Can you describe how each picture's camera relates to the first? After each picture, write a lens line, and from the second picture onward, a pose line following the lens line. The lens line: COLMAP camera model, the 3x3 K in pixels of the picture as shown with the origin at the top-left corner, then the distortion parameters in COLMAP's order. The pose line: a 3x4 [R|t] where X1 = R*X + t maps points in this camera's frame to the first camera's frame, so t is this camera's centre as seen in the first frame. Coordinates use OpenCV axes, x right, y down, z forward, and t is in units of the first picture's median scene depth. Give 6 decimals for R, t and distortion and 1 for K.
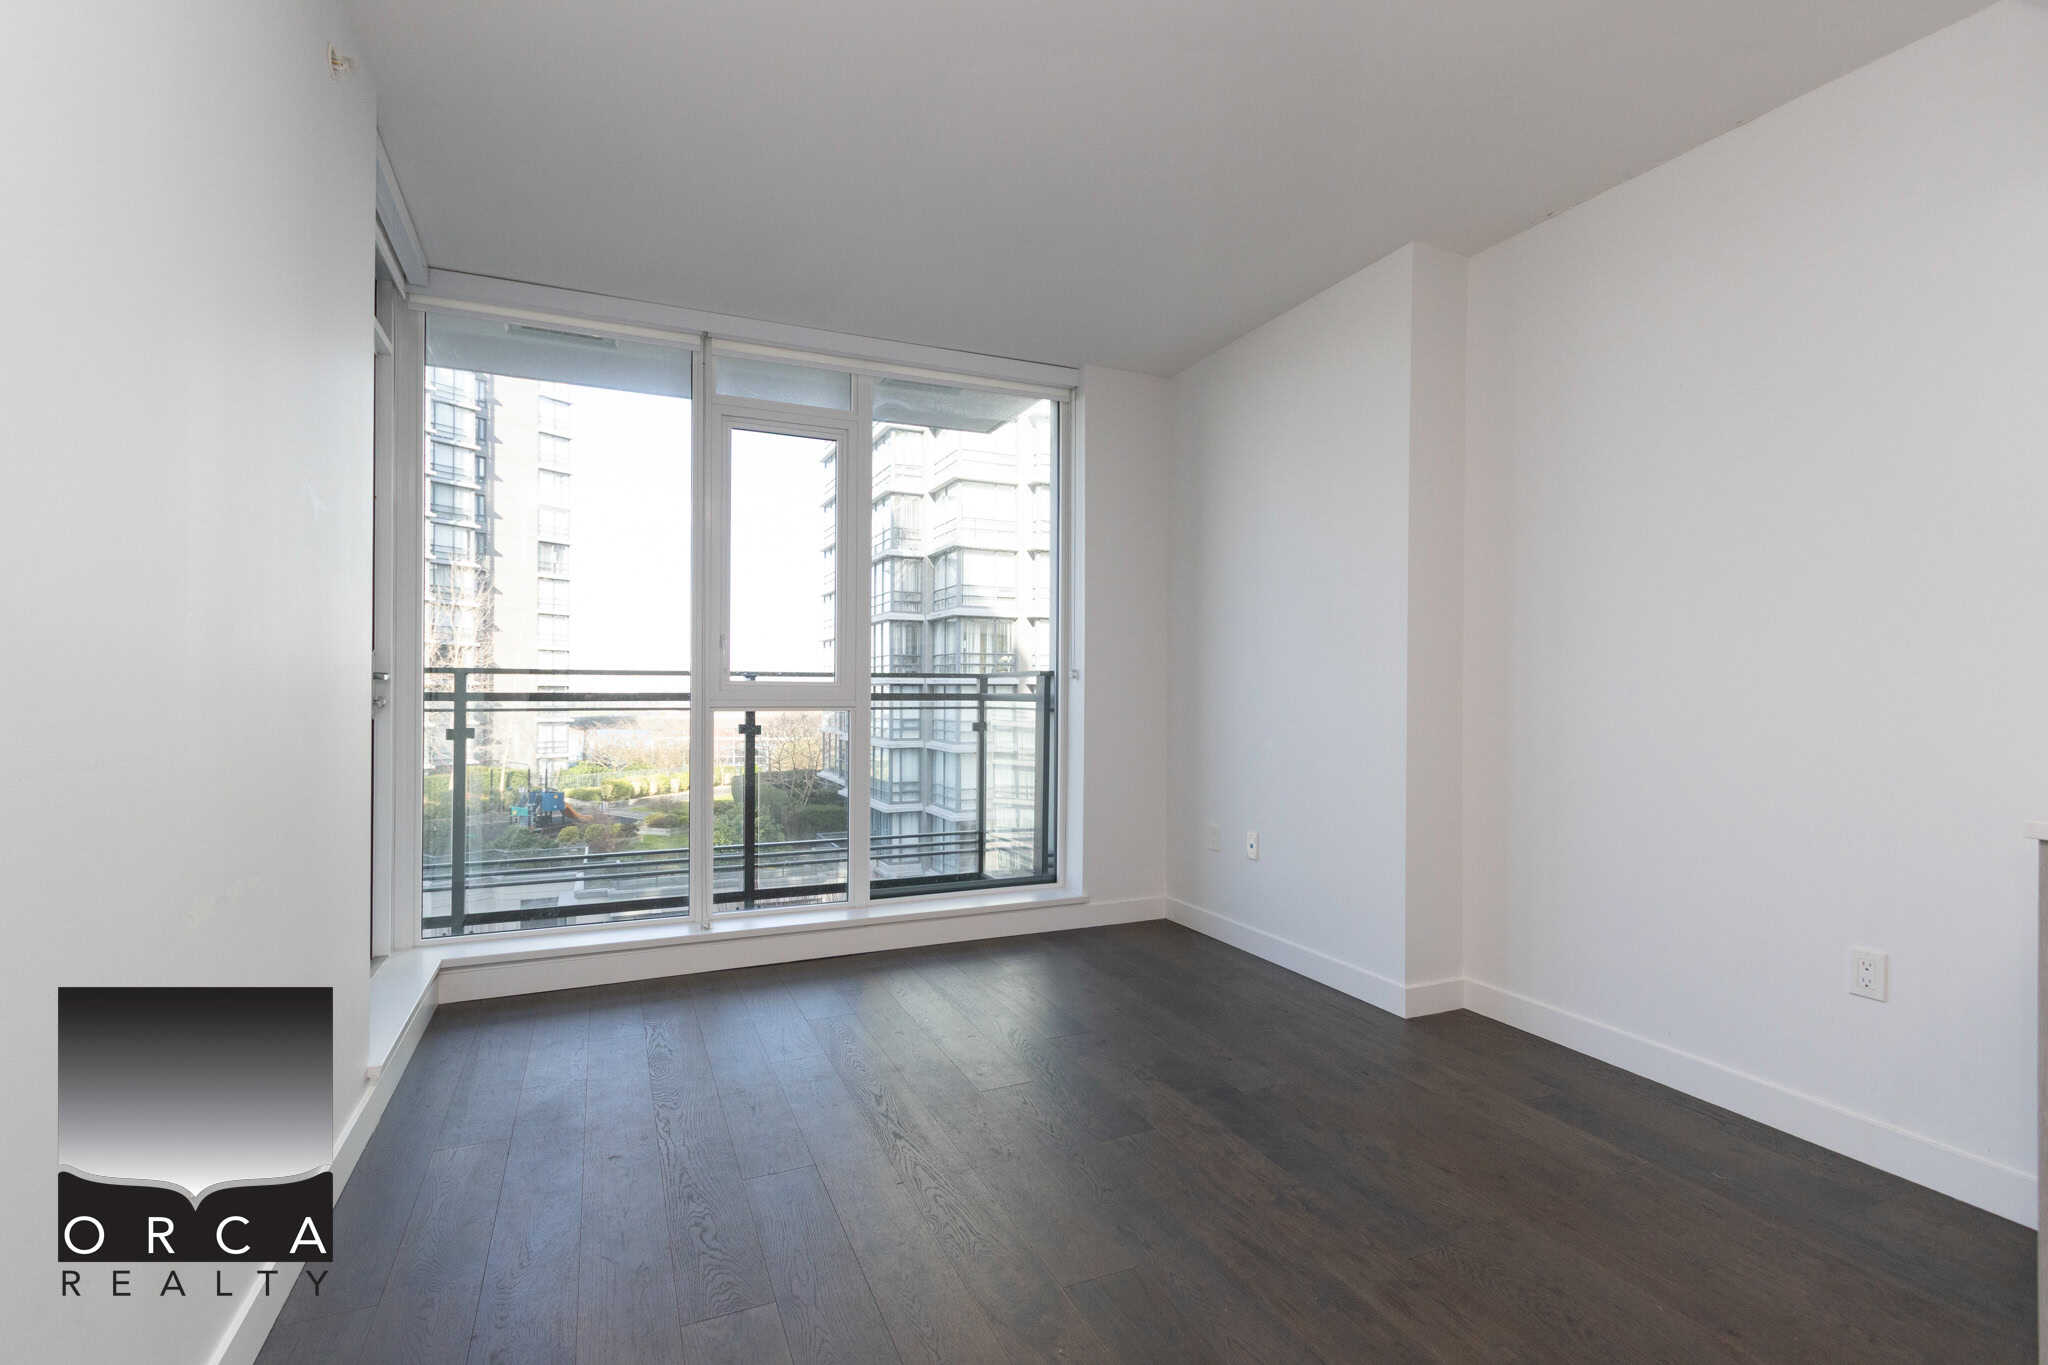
lens RADIAL K [[925.8, 0, 1013.7], [0, 925.8, 692.0], [0, 0, 1]] dist [0.005028, -0.001398]
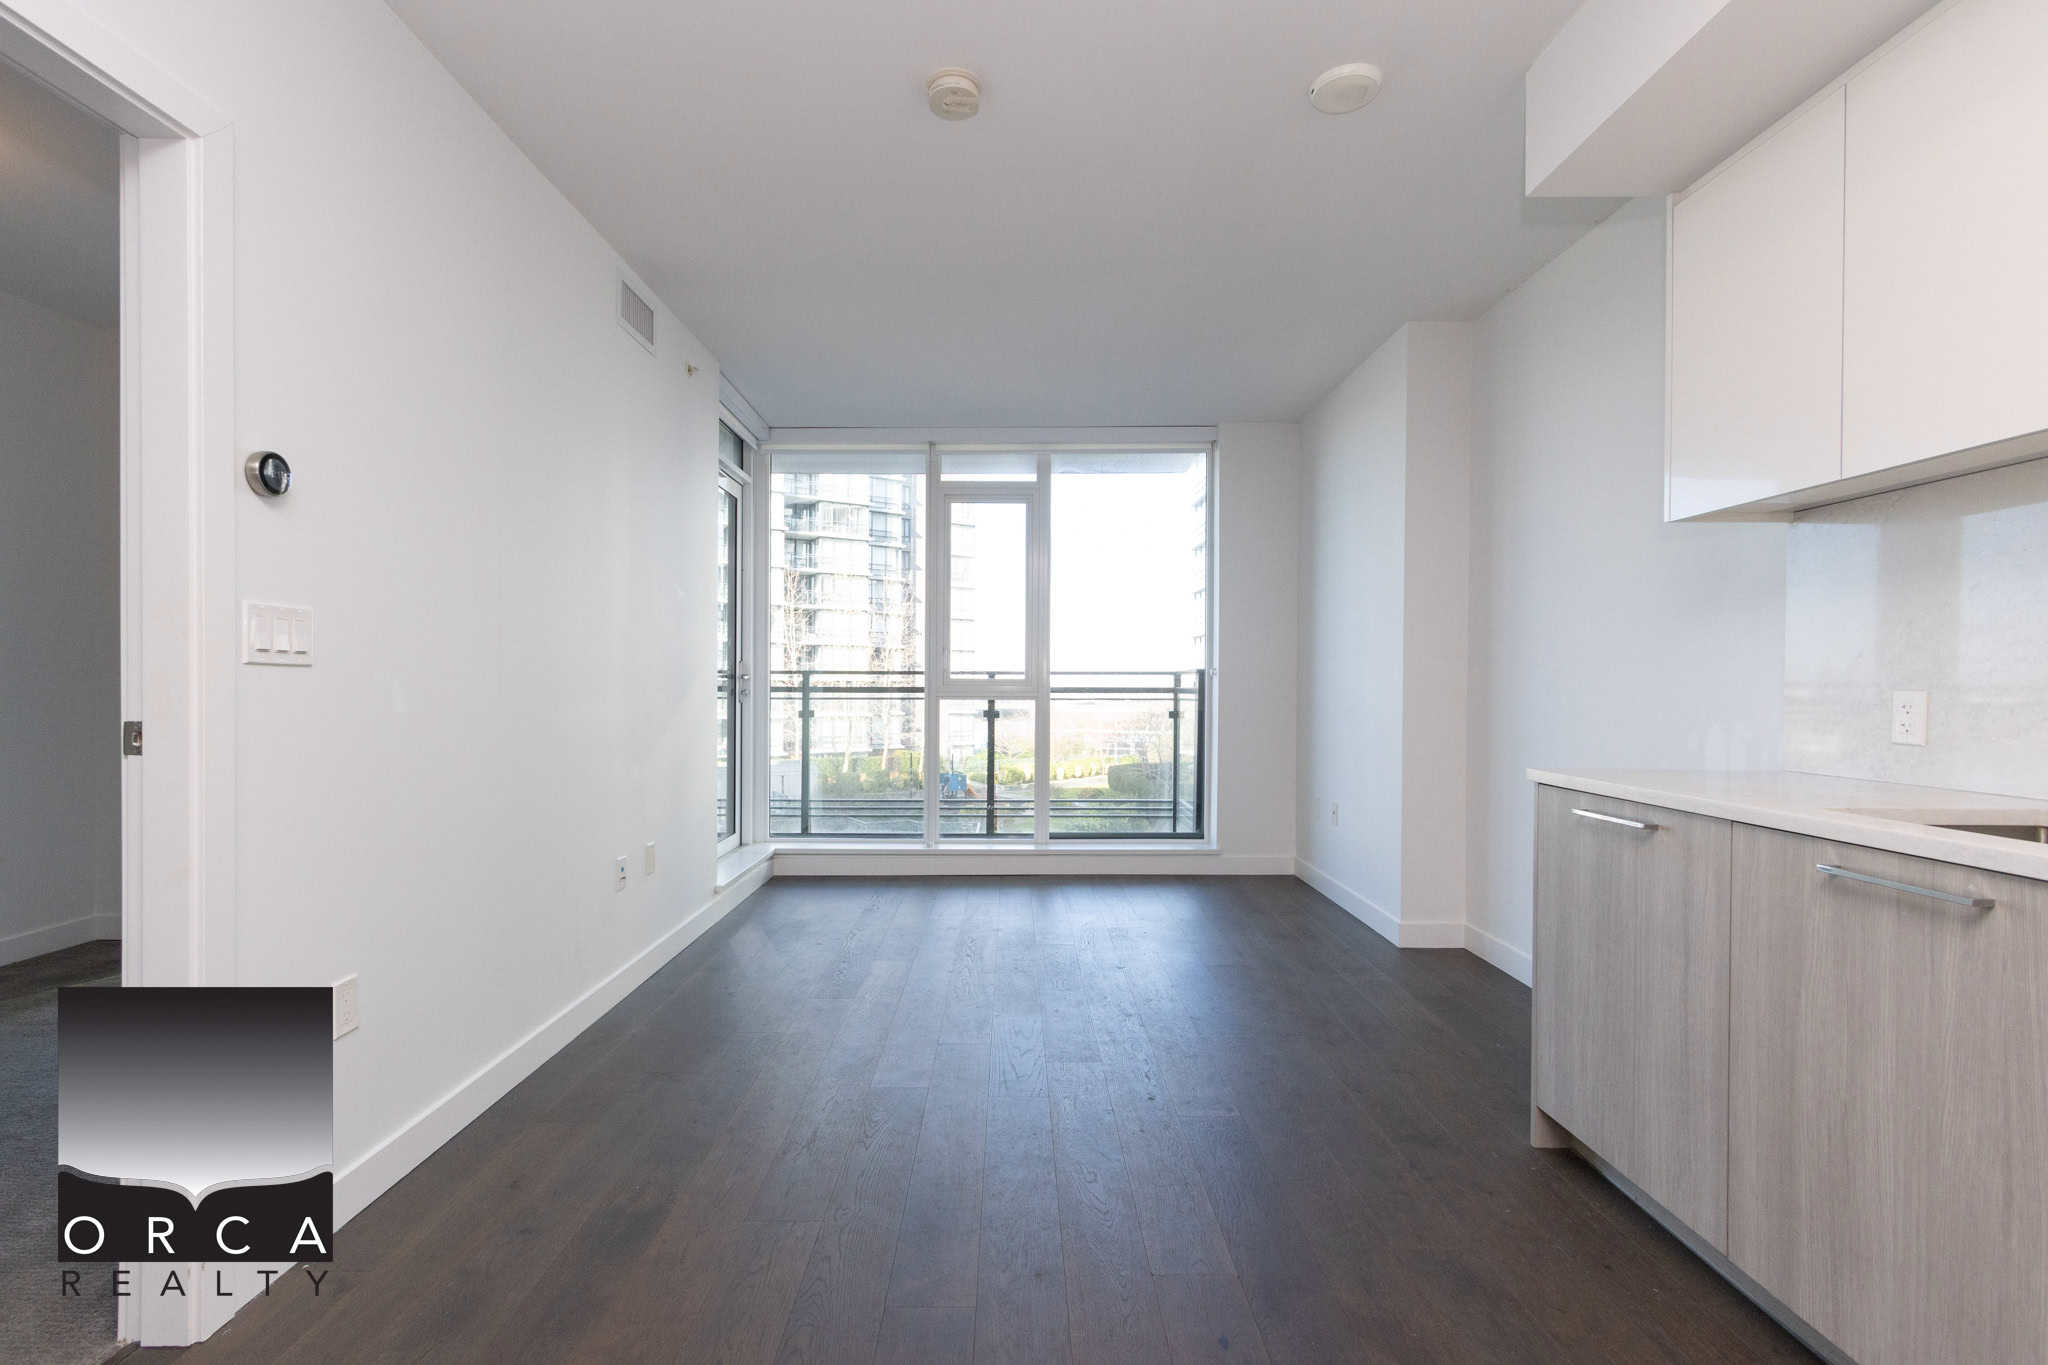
lens RADIAL K [[925.8, 0, 1018.4], [0, 925.8, 688.0], [0, 0, 1]] dist [0.005028, -0.001398]
pose [[0.917369, 0.000640, -0.398037, 0.035689], [-0.000405, 1.000000, 0.000674, 0.000217], [0.398037, -0.000457, 0.917369, -0.027651]]
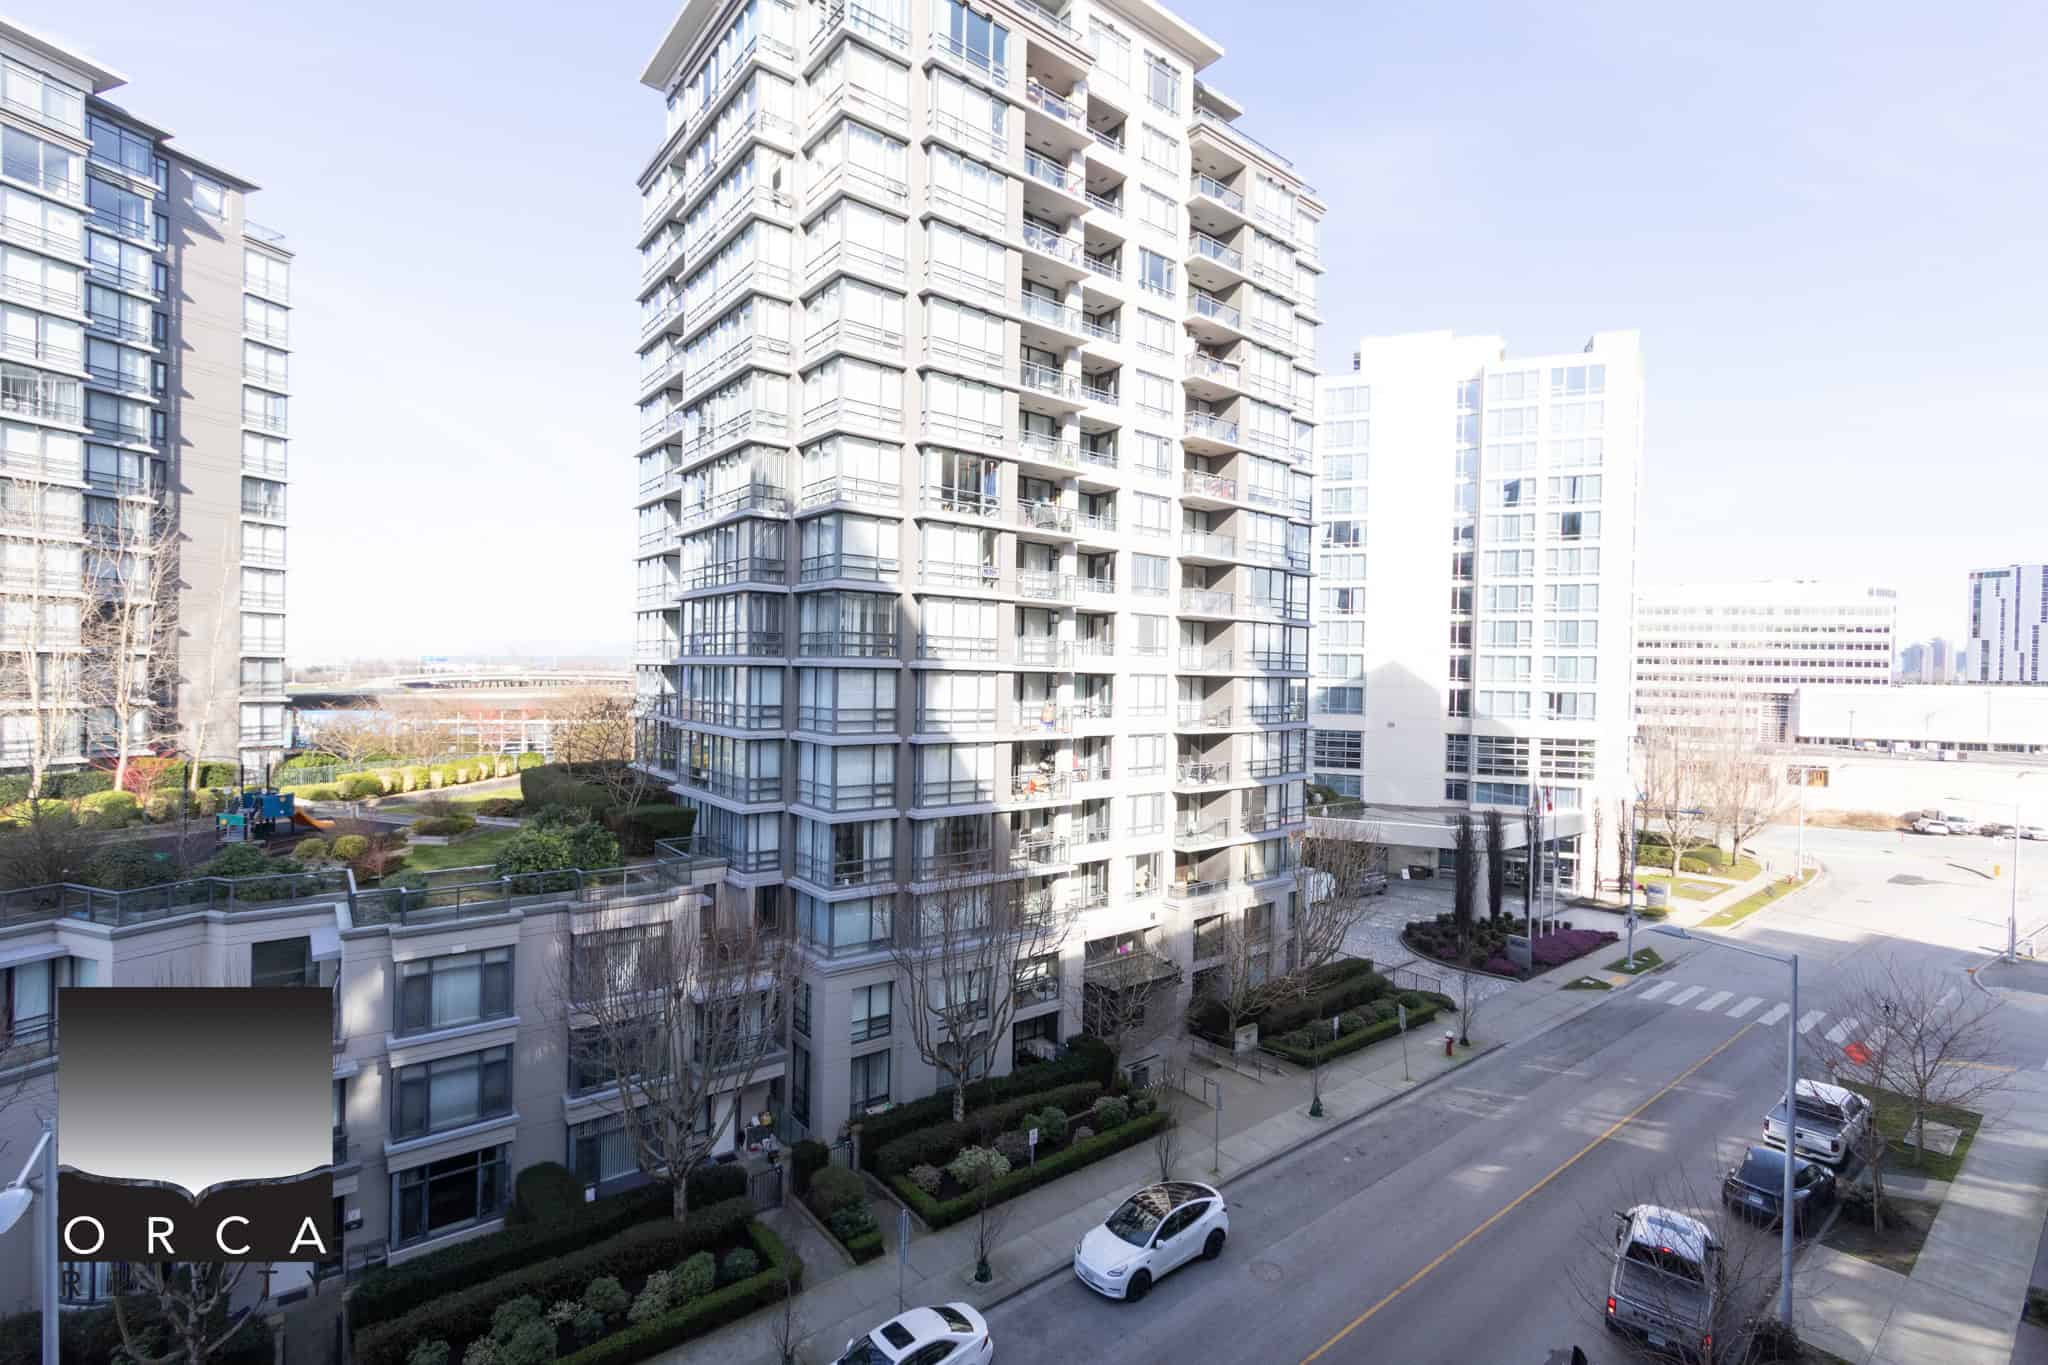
lens RADIAL K [[925.8, 0, 1022.4], [0, 925.8, 684.2], [0, 0, 1]] dist [0.005028, -0.001398]
pose [[0.969806, 0.011692, 0.243598, -0.095059], [-0.014863, 0.999827, 0.011184, -0.004282], [-0.243425, -0.014467, 0.969812, 0.098999]]
